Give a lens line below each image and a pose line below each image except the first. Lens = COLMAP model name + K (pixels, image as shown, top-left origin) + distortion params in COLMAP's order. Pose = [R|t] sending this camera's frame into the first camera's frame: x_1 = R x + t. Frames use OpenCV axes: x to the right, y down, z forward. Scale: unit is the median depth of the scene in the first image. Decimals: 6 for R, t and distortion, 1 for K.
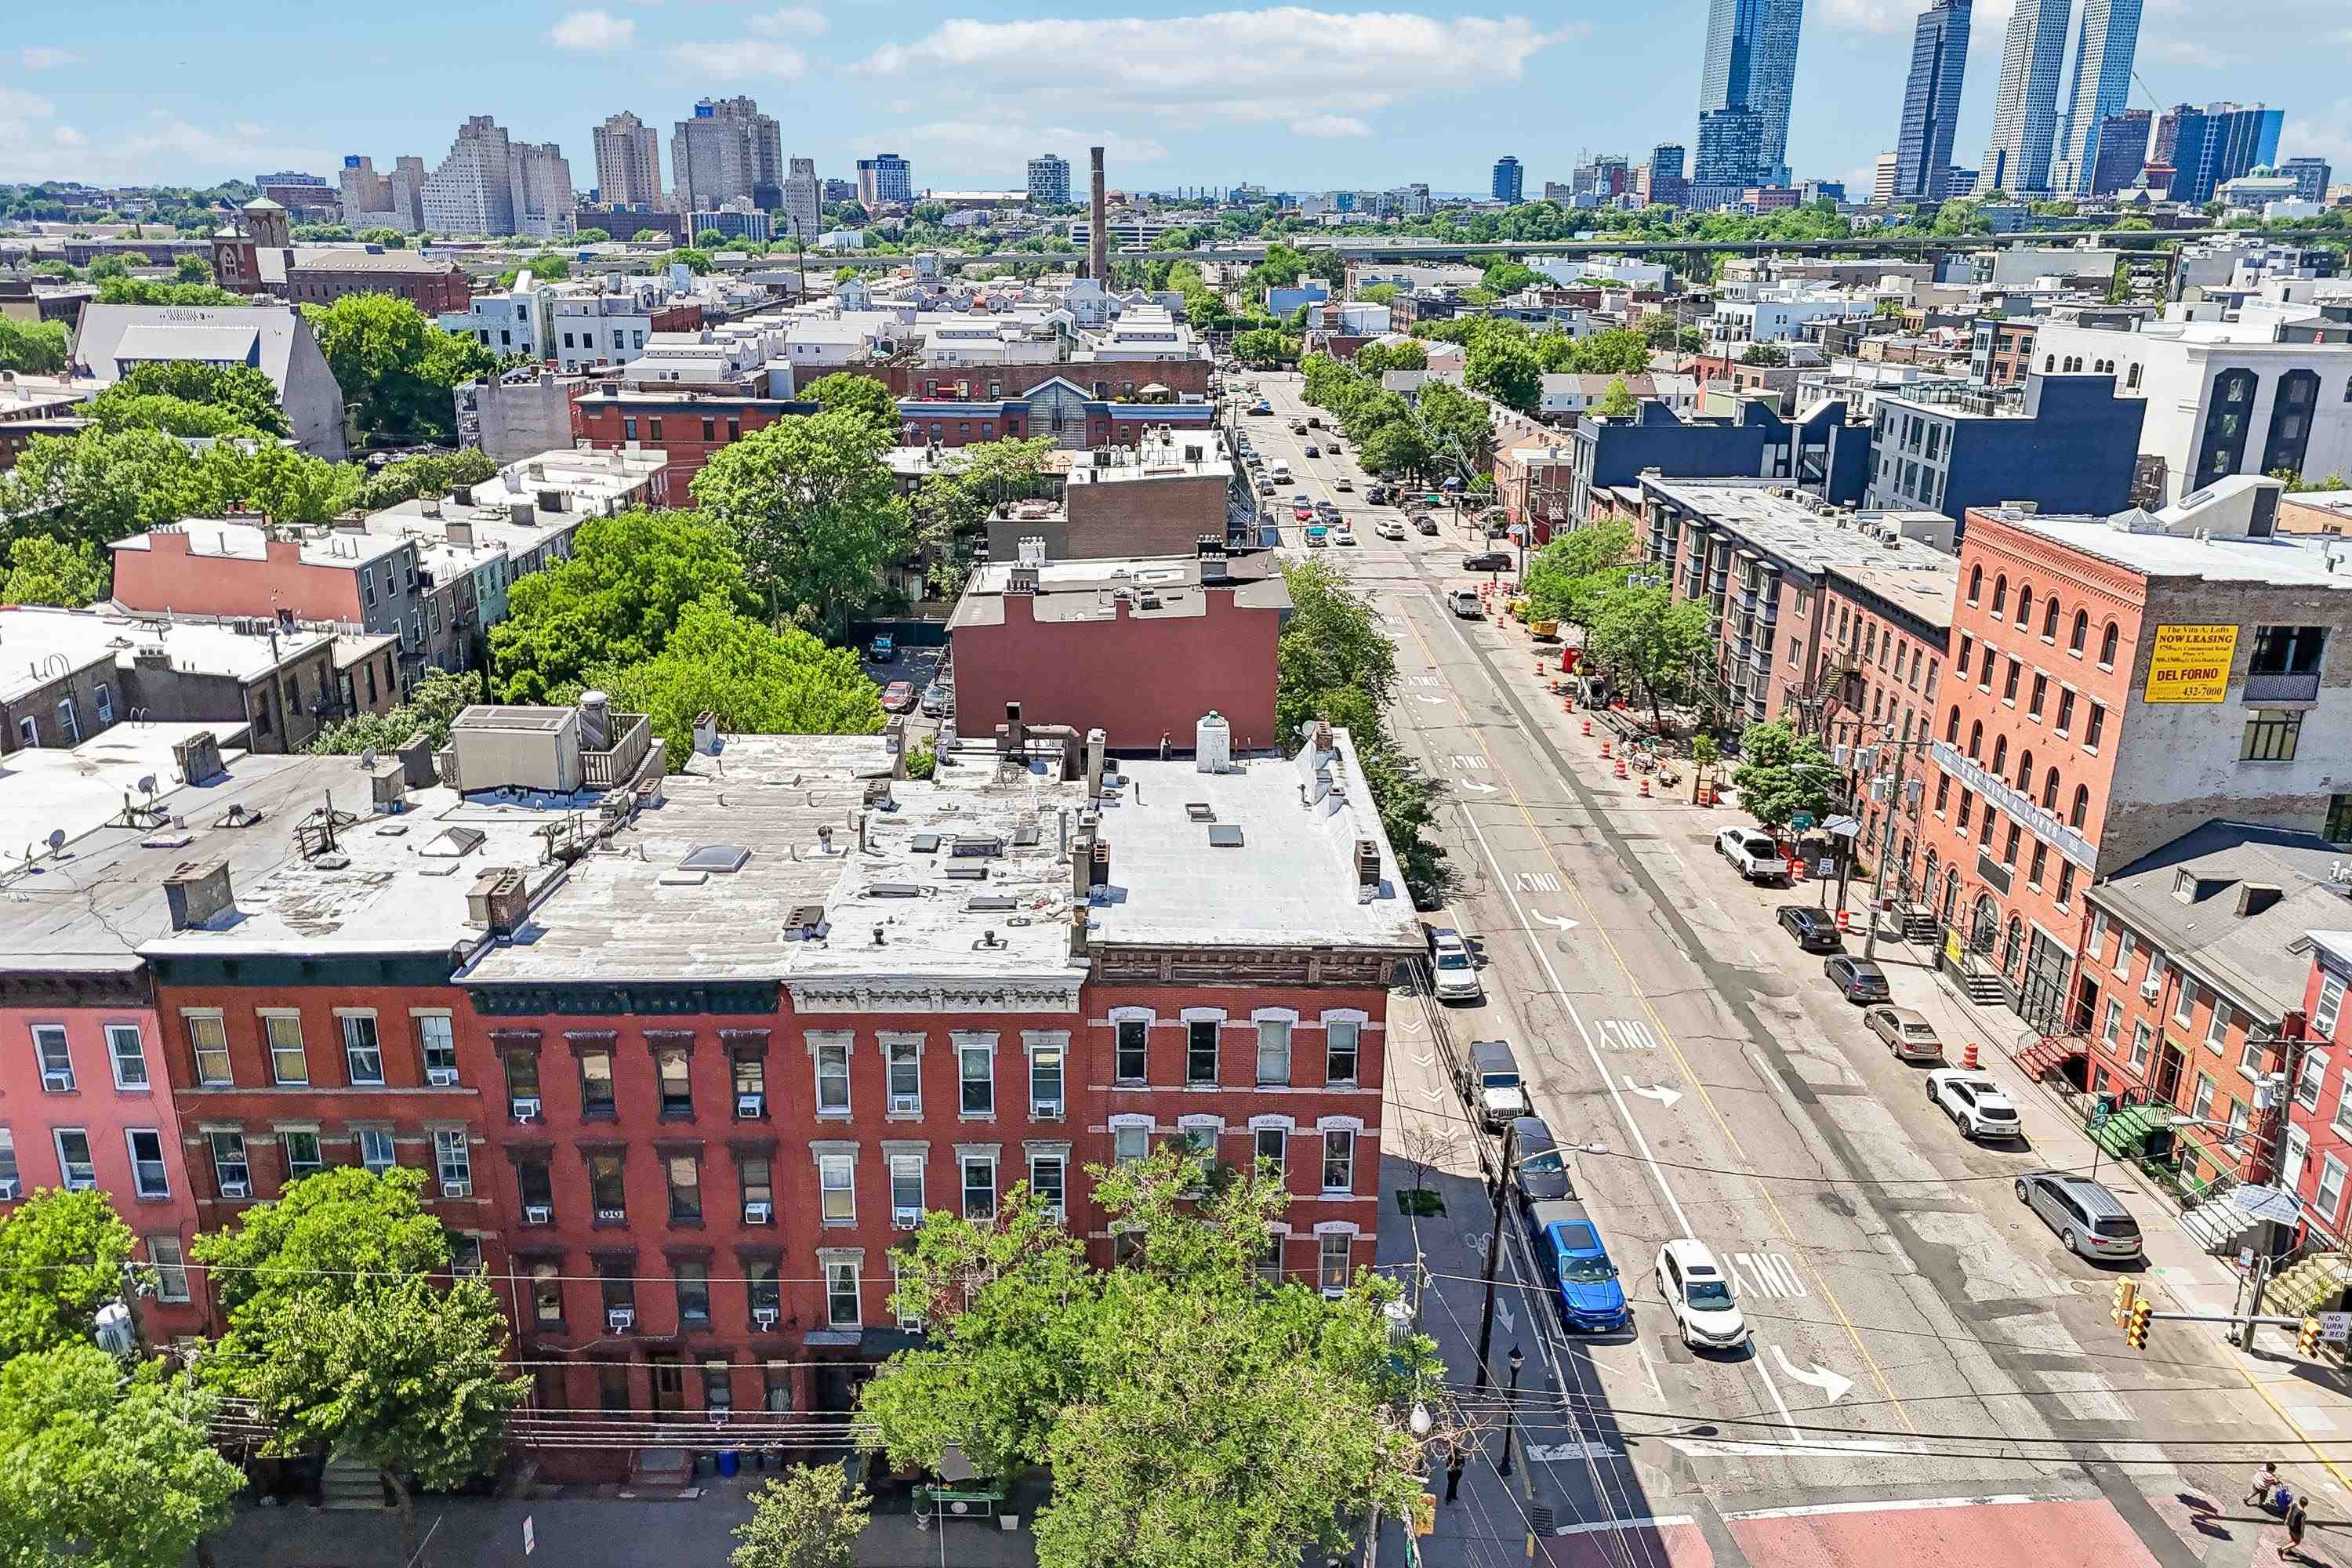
lens RADIAL K [[1737.2, 0, 1167.1], [0, 1737.2, 784.4], [0, 0, 1]] dist [0.083292, -0.088959]
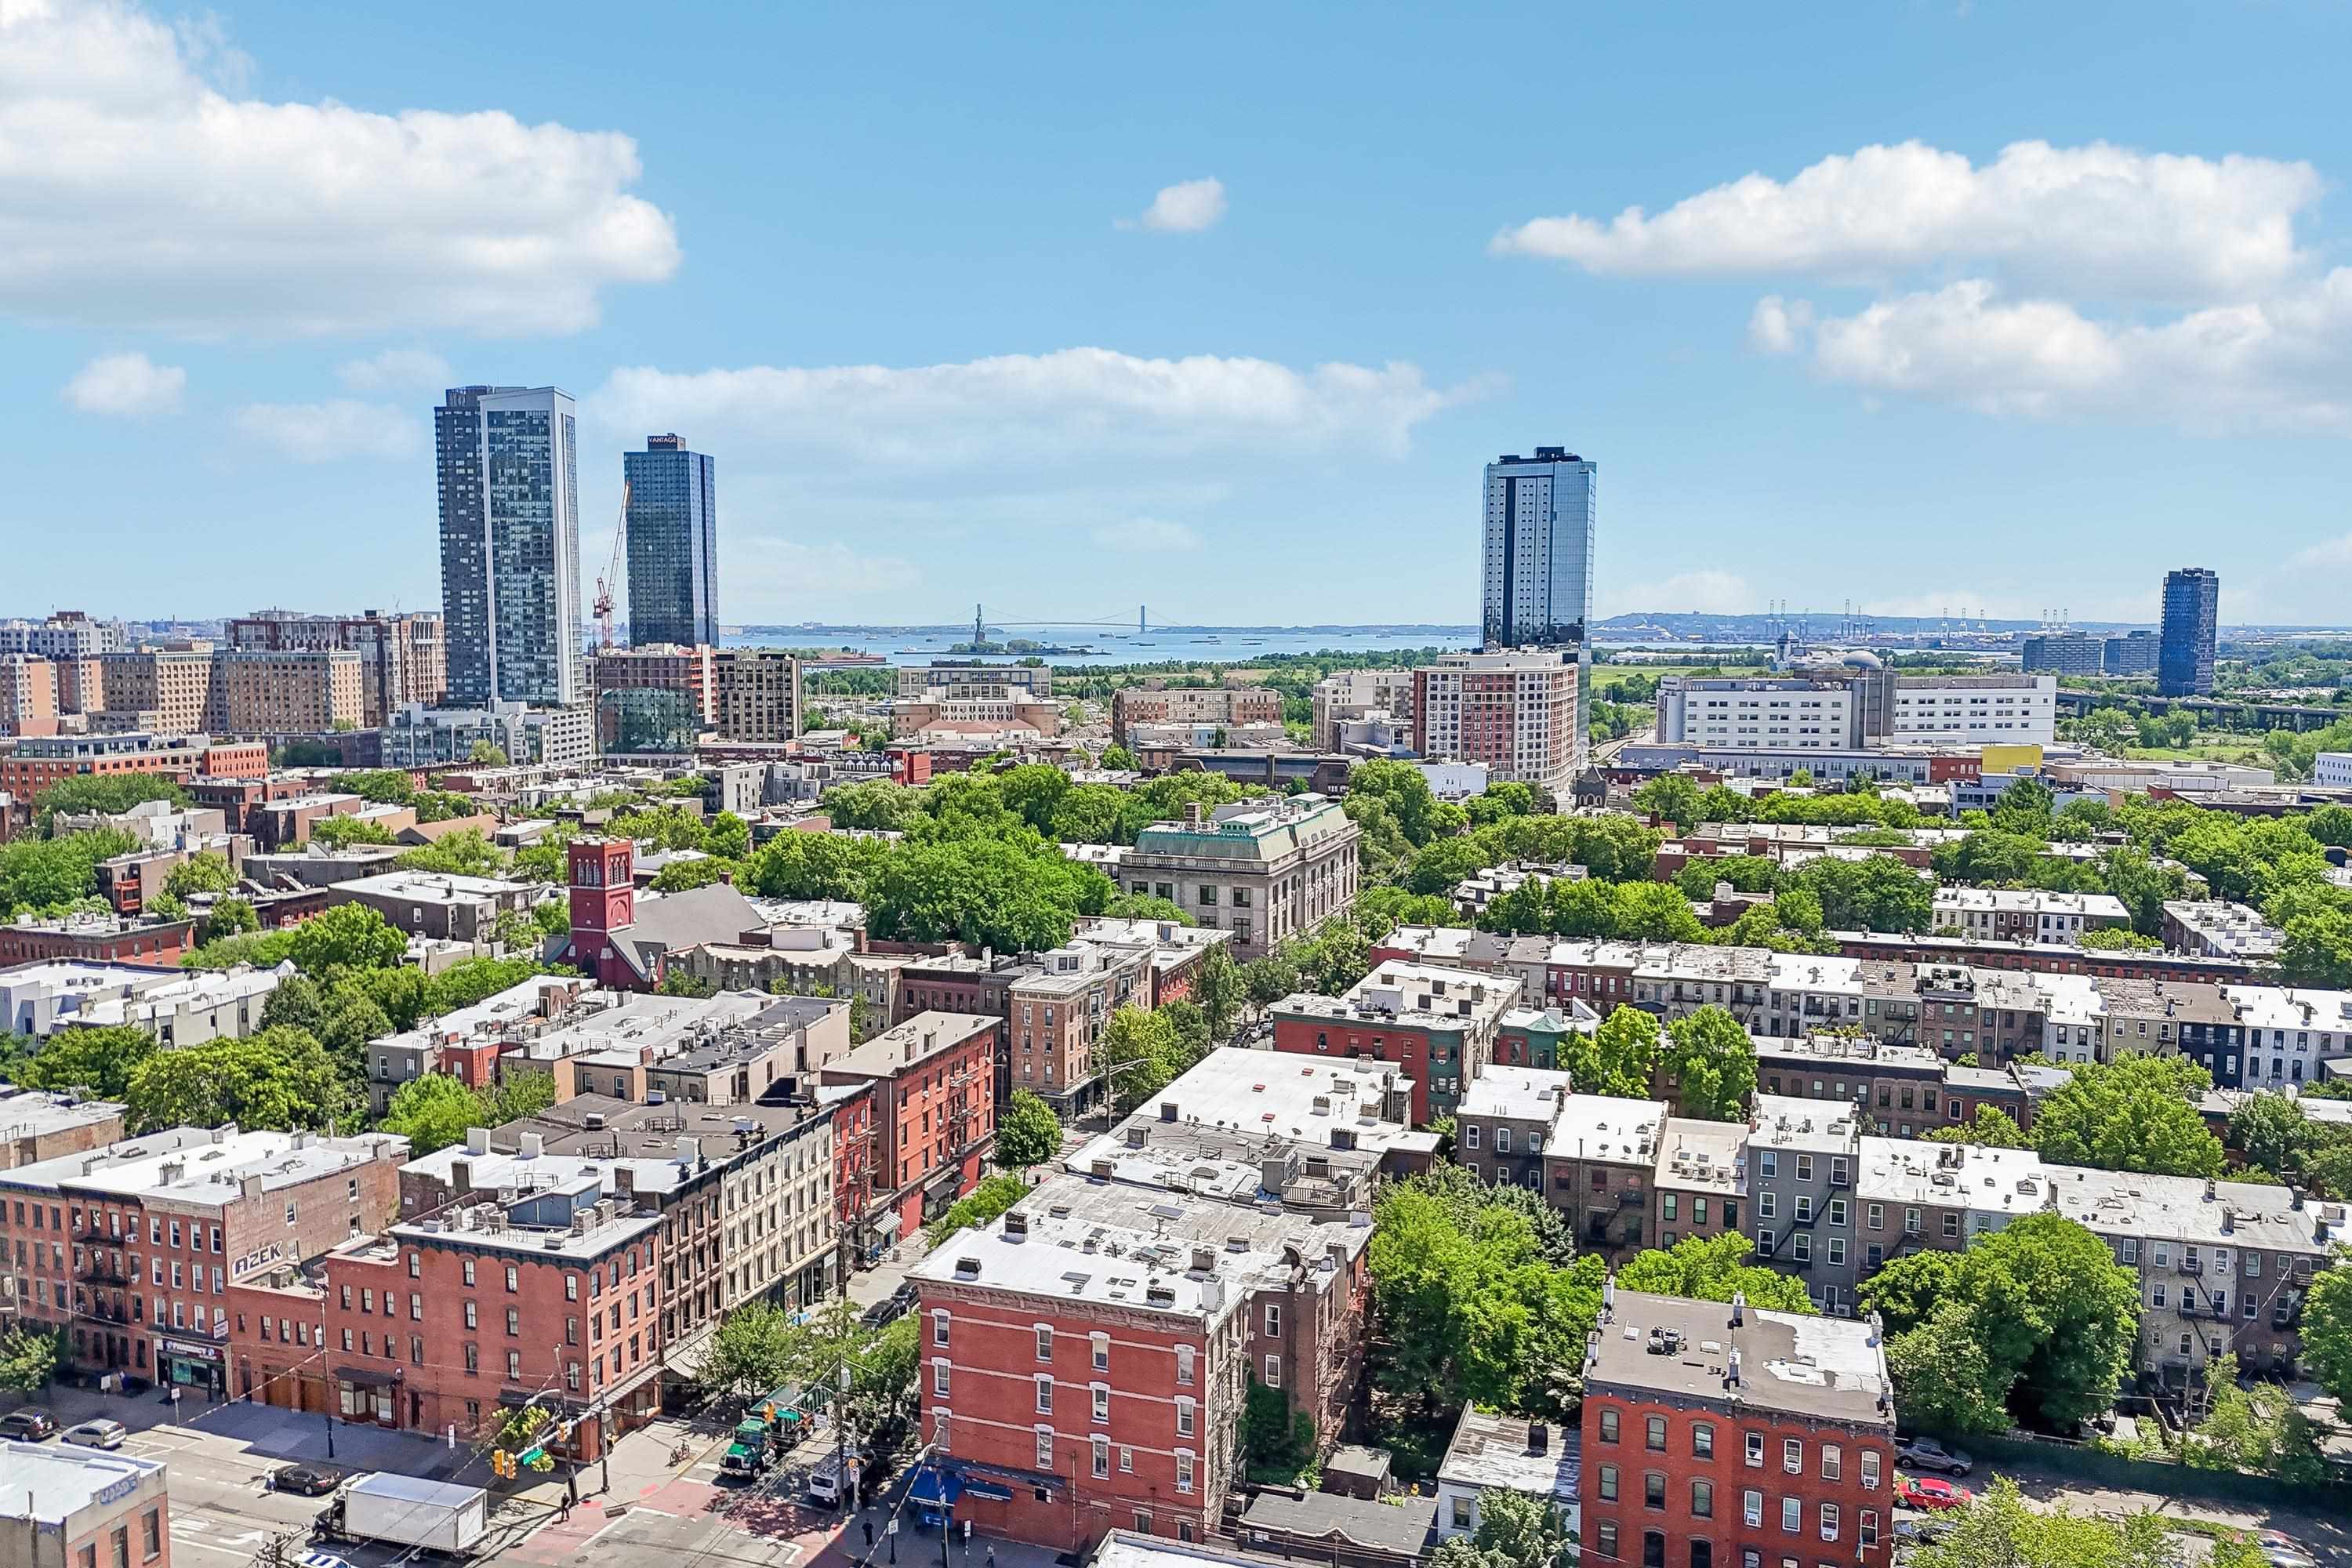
lens RADIAL K [[1737.2, 0, 1167.1], [0, 1737.2, 784.4], [0, 0, 1]] dist [0.083292, -0.088959]
pose [[-0.344822, 0.079818, -0.935268, 1.297843], [-0.296871, 0.935960, 0.189330, -0.647055], [0.890486, 0.342939, -0.299044, 1.046158]]
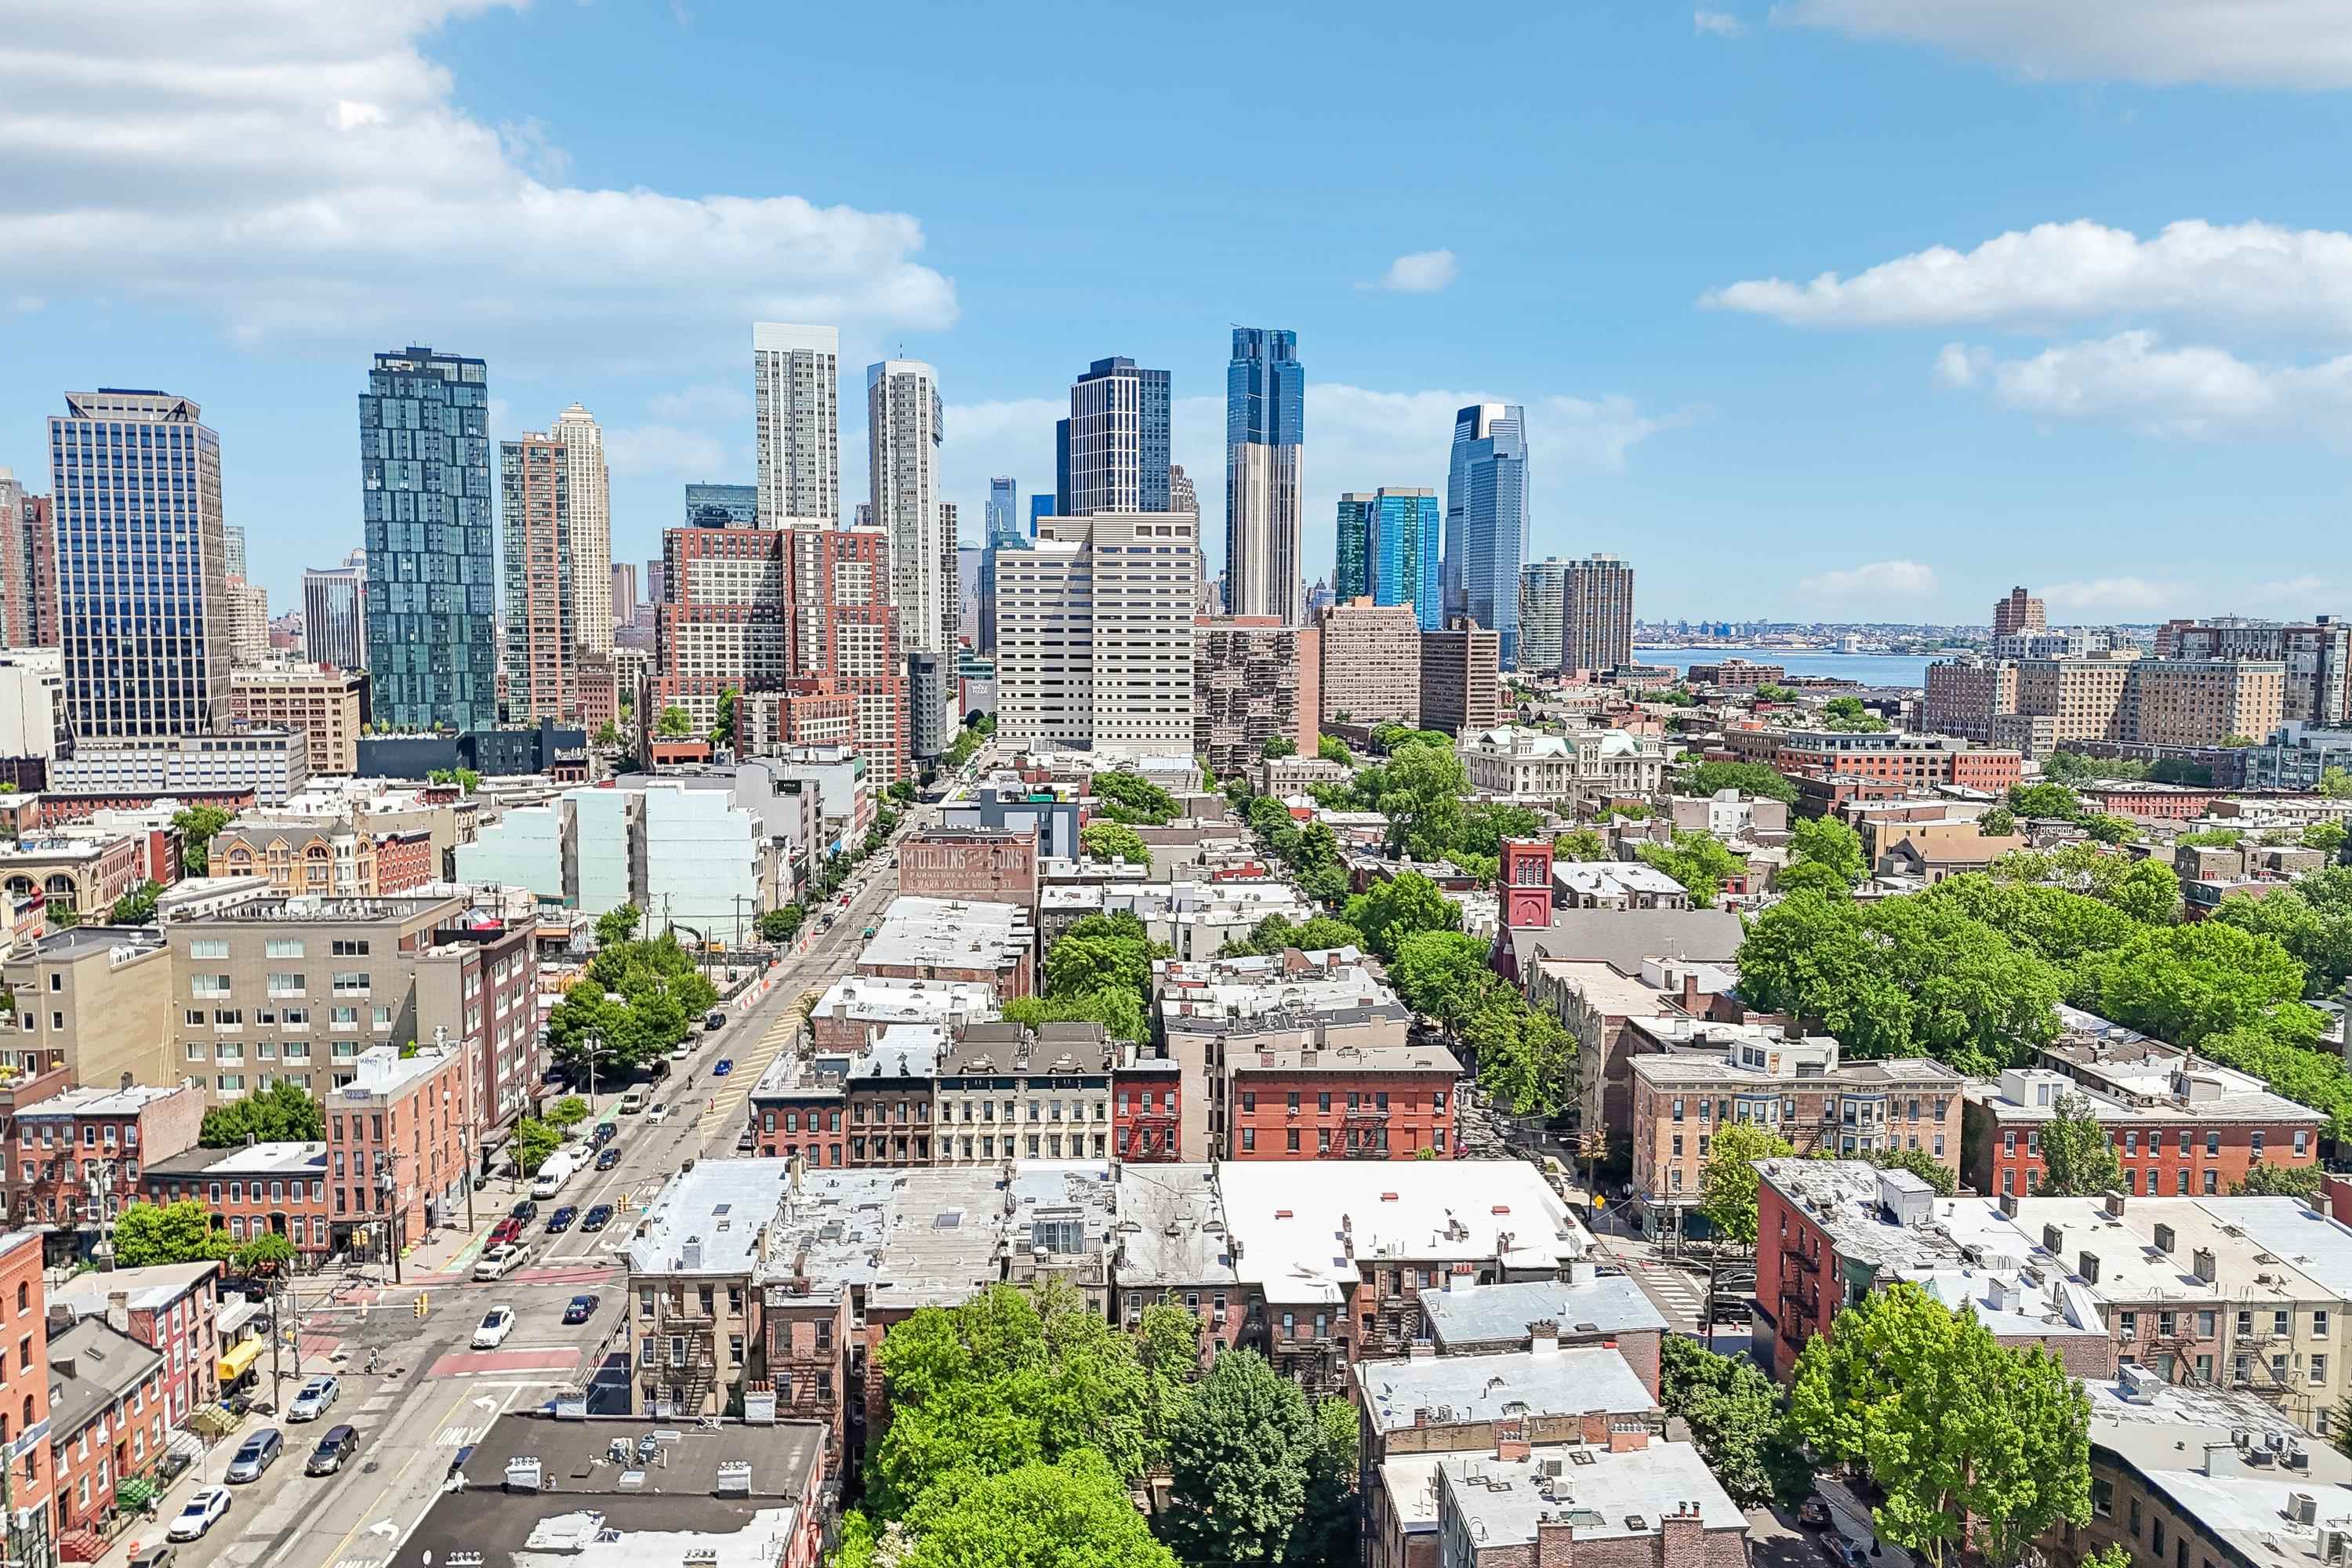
lens RADIAL K [[1735.6, 0, 1170.9], [0, 1735.6, 796.0], [0, 0, 1]] dist [0.069634, -0.050616]
pose [[-0.999612, -0.007409, -0.026855, -0.336983], [-0.017622, 0.914784, 0.403558, -0.975492], [0.021576, 0.403875, -0.914560, 2.006567]]
